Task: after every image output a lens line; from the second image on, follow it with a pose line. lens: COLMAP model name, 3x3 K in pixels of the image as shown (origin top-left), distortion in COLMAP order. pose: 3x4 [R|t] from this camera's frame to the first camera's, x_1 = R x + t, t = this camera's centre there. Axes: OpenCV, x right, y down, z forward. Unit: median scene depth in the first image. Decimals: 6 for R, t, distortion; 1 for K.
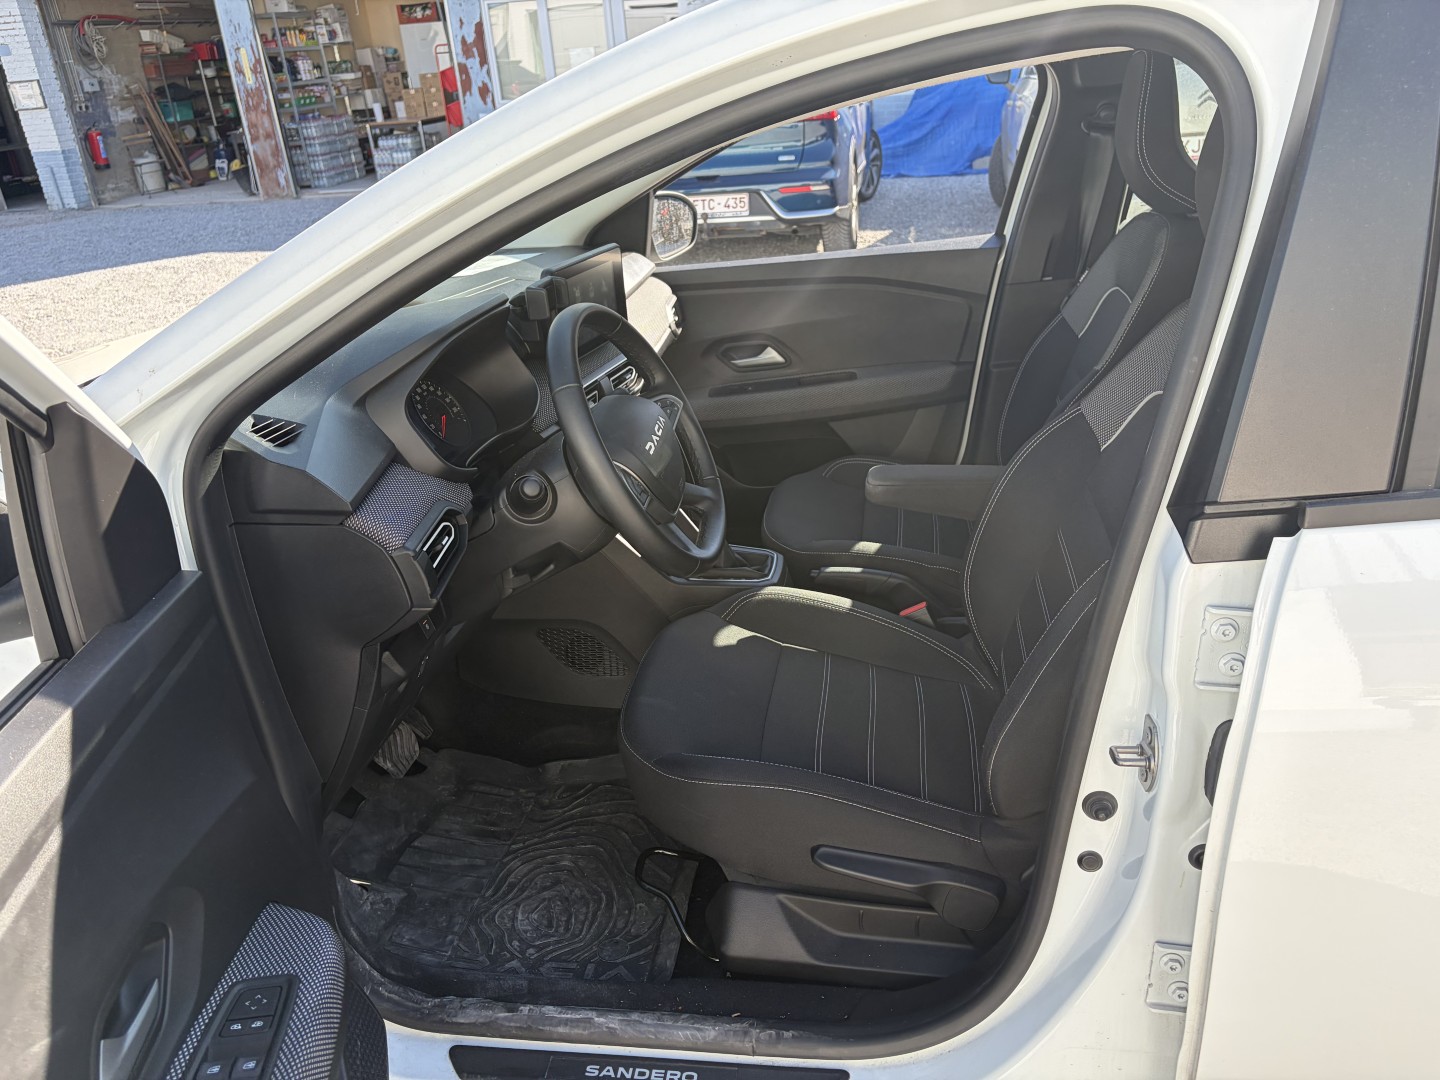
lens RADIAL K [[1095.8, 0, 718.1], [0, 1095.8, 539.3], [0, 0, 1]] dist [0.056478, -0.060701]
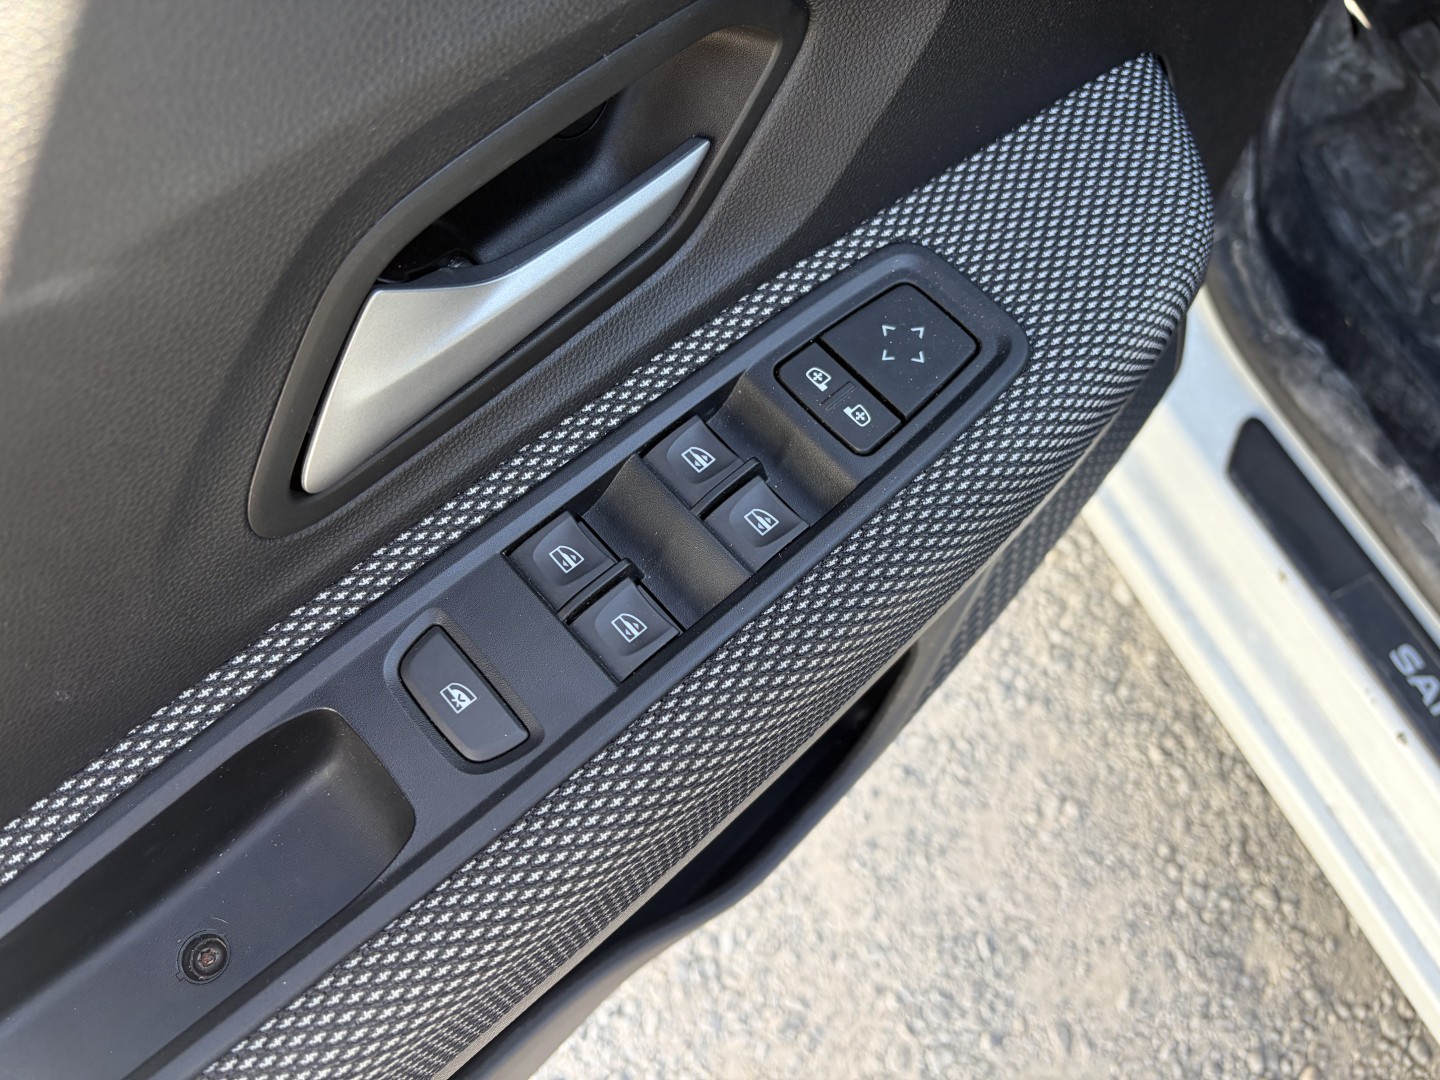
lens RADIAL K [[1096.9, 0, 715.1], [0, 1096.9, 556.3], [0, 0, 1]] dist [0.086818, -0.104387]
pose [[0.575974, 0.776341, -0.256024, -0.063305], [-0.295289, 0.489633, 0.820405, 0.036302], [0.762272, -0.396931, 0.511260, 0.153488]]
